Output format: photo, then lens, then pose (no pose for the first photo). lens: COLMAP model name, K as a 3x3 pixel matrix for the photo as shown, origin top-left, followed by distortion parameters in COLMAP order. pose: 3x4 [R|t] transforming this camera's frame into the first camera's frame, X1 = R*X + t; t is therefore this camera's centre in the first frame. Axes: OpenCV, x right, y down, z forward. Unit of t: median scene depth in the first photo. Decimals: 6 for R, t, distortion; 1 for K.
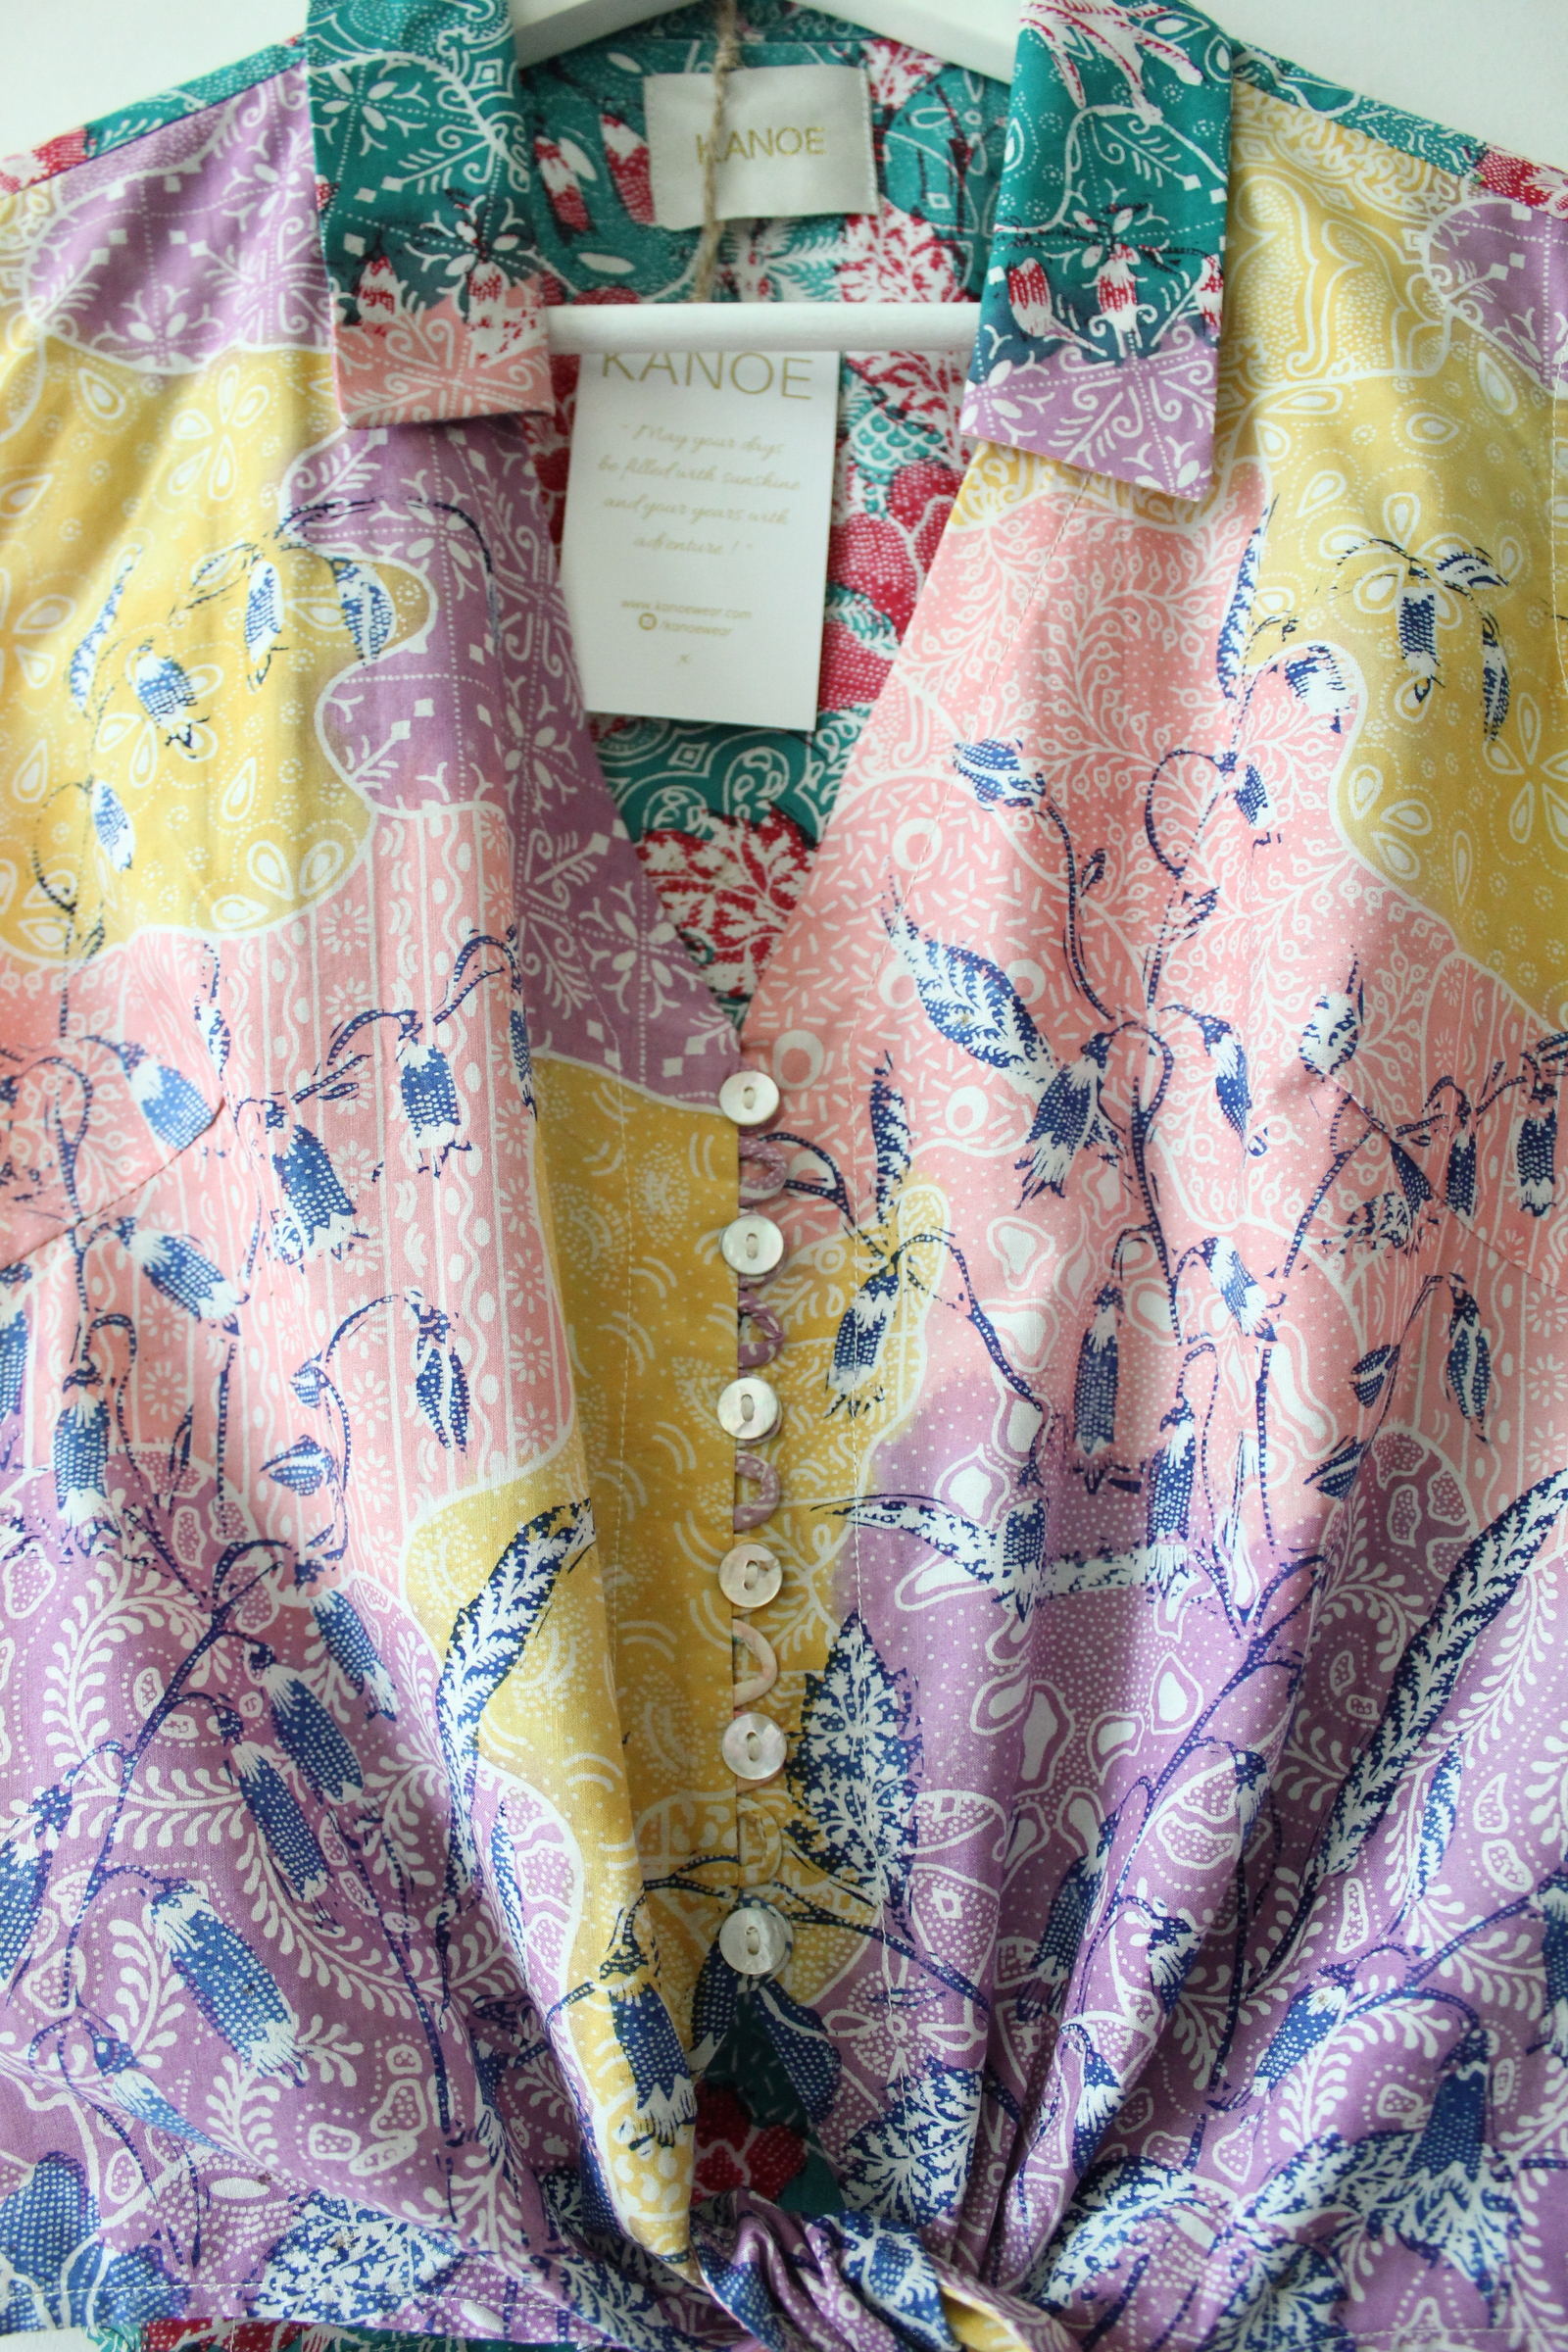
lens RADIAL K [[2074.8, 0, 732.3], [0, 2074.8, 1130.9], [0, 0, 1]] dist [-0.163649, 0.137124]
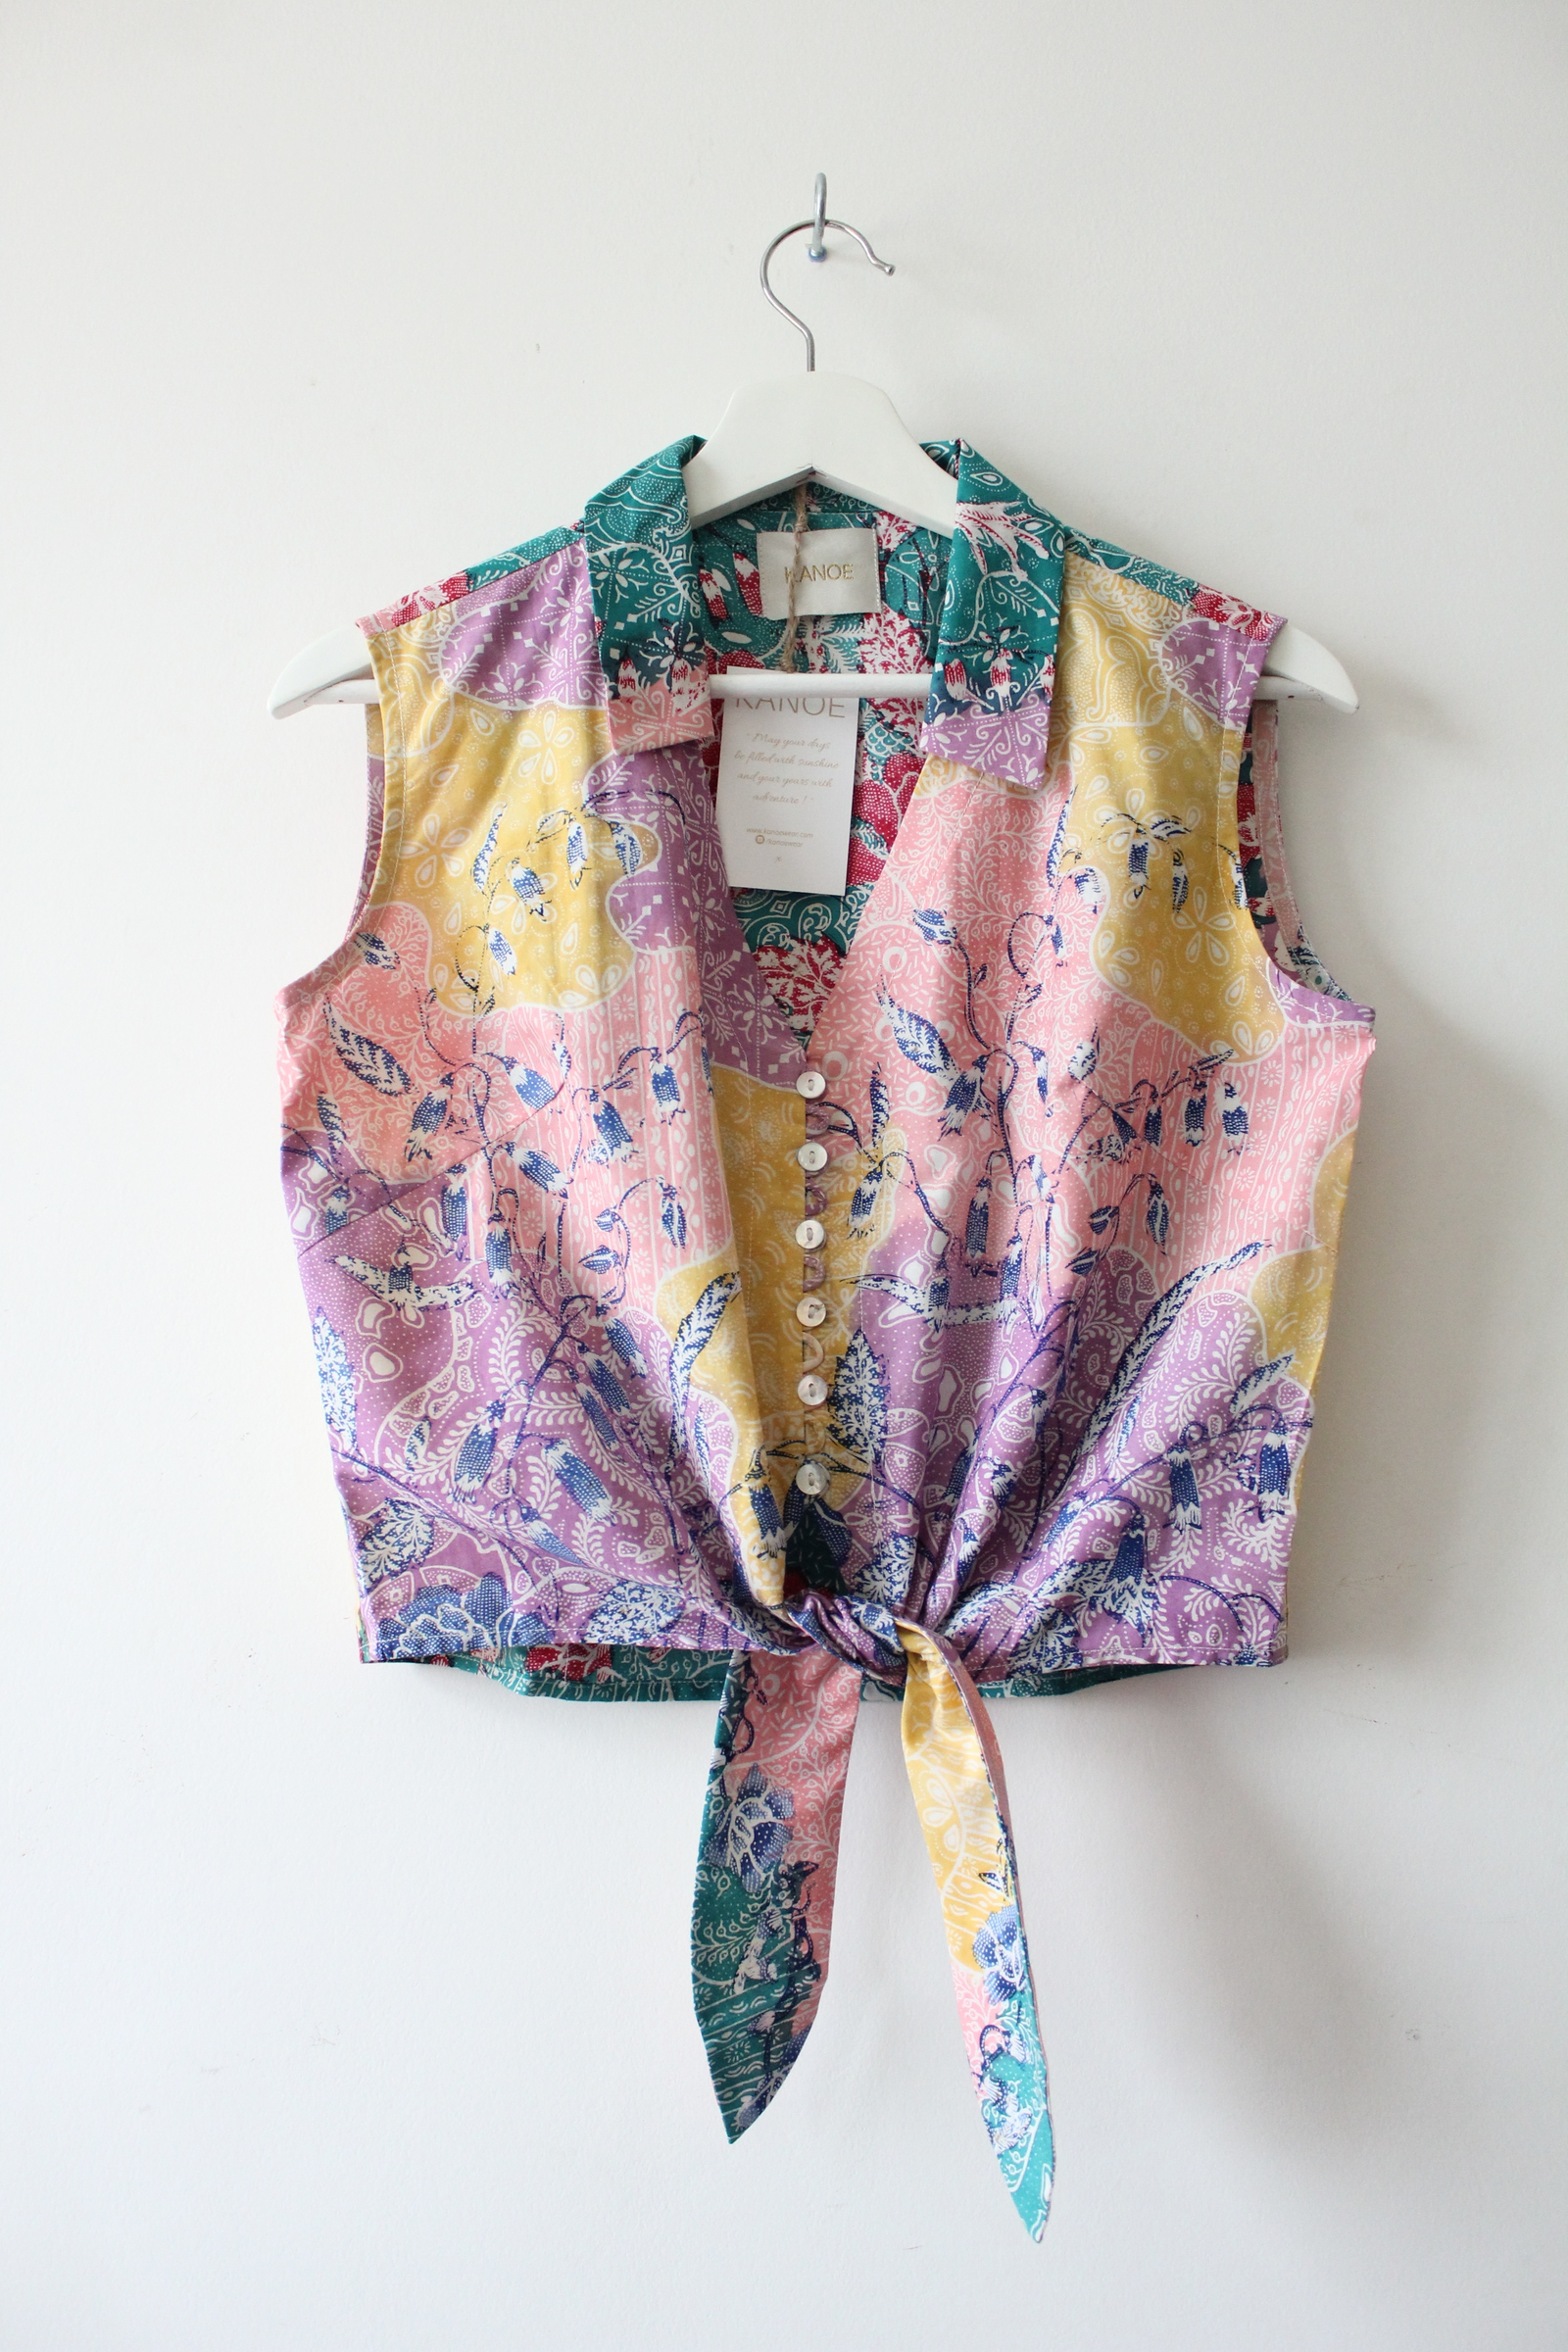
lens RADIAL K [[2074.8, 0, 732.3], [0, 2074.8, 1130.9], [0, 0, 1]] dist [-0.163649, 0.137124]
pose [[0.999844, 0.006326, -0.016501, -0.037474], [-0.005618, 0.999075, 0.042635, -0.060443], [0.016755, -0.042535, 0.998954, -1.103381]]
